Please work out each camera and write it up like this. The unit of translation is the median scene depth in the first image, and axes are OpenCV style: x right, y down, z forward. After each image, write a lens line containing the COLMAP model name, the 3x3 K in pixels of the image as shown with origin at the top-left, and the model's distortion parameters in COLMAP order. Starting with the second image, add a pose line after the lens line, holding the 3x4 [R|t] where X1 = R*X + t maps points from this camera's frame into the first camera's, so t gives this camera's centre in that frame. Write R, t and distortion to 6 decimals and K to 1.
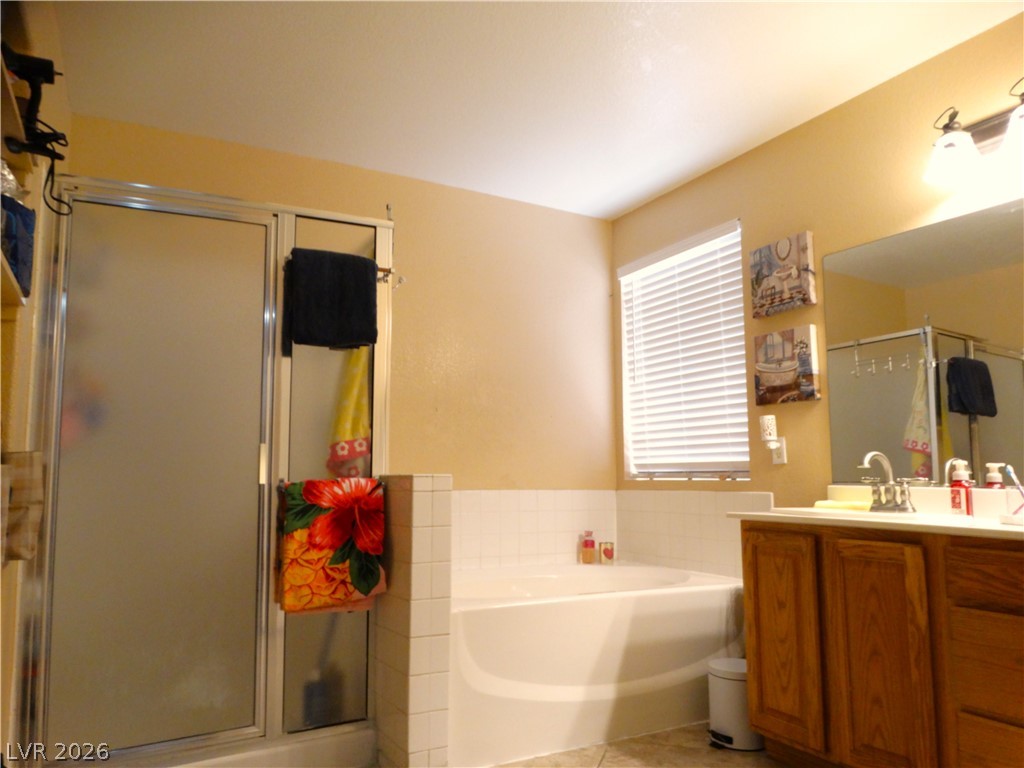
lens RADIAL K [[718.9, 0, 512.0], [0, 718.9, 384.0], [0, 0, 1]] dist [-0.005486, -0.011265]
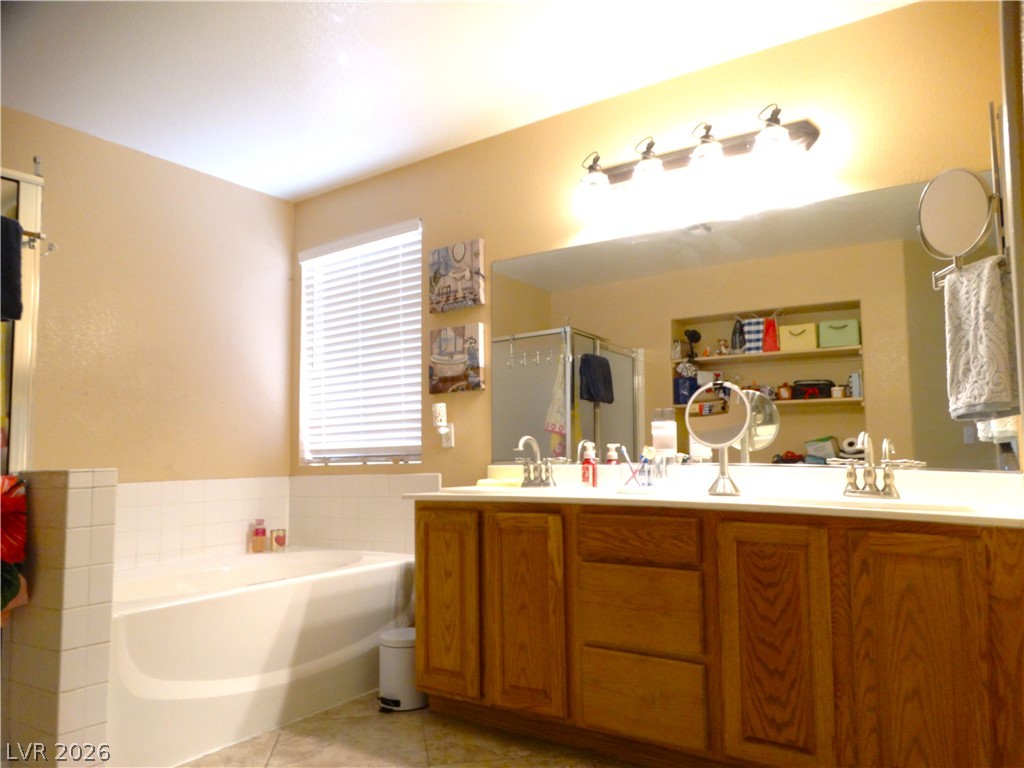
lens RADIAL K [[783.5, 0, 512.0], [0, 783.5, 384.0], [0, 0, 1]] dist [-0.018745, -0.008728]
pose [[0.884694, 0.012191, 0.466013, -0.098759], [-0.033858, 0.998698, 0.038153, -0.034250], [-0.464941, -0.049532, 0.883955, -0.096383]]
